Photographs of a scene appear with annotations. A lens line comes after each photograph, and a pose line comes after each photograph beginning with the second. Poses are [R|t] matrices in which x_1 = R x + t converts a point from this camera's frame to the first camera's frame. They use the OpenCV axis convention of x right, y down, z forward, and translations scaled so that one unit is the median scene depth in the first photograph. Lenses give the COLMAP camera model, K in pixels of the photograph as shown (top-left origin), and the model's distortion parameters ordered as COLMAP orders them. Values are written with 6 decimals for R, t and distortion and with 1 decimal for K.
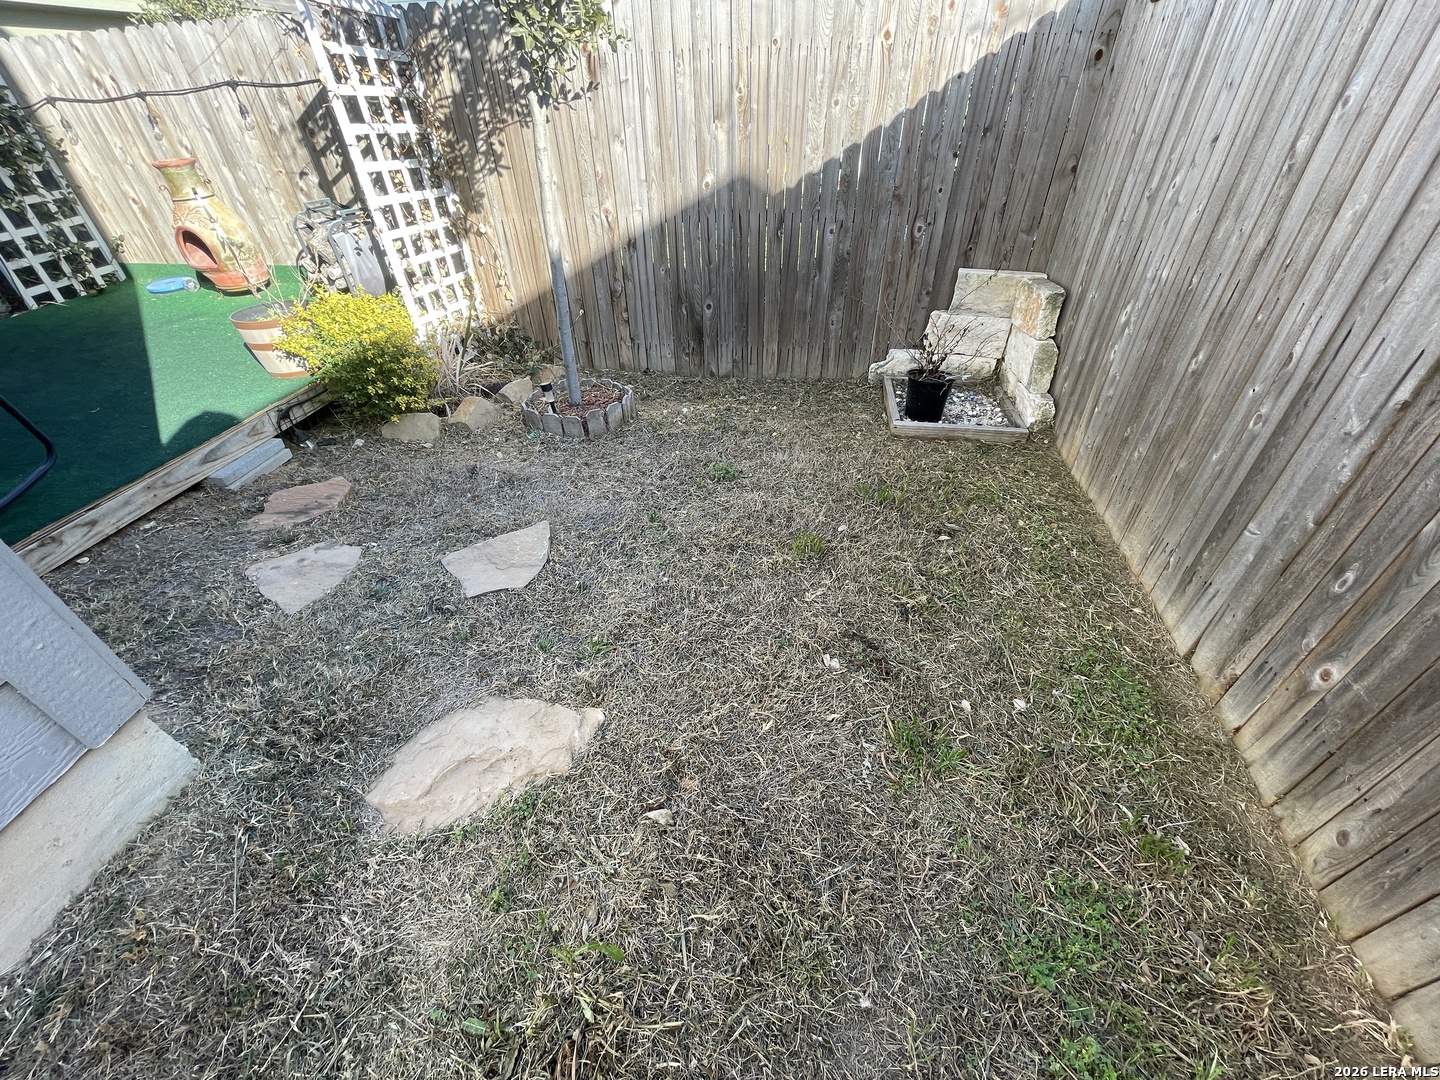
lens RADIAL K [[580.7, 0, 720.0], [0, 580.7, 540.0], [0, 0, 1]] dist [-0.002004, -0.000083]
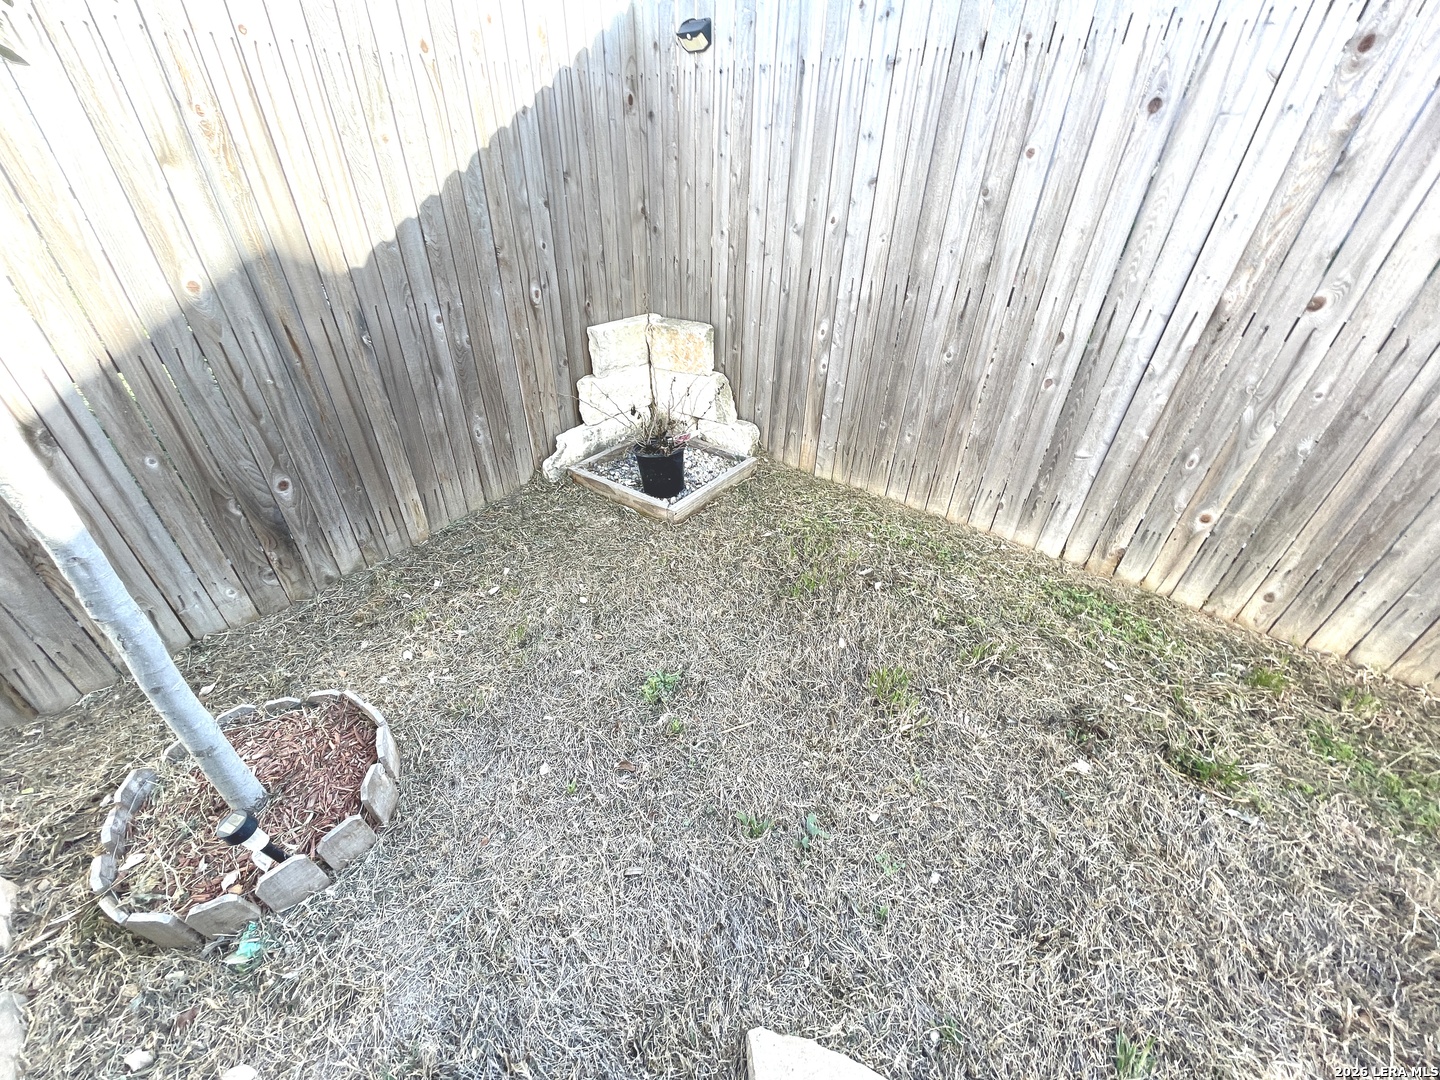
lens RADIAL K [[580.7, 0, 720.0], [0, 580.7, 540.0], [0, 0, 1]] dist [-0.002004, -0.000083]
pose [[0.469145, -0.484293, 0.738487, -0.364704], [0.515349, 0.829209, 0.216398, -0.363849], [-0.717160, 0.279057, 0.638599, 0.489221]]
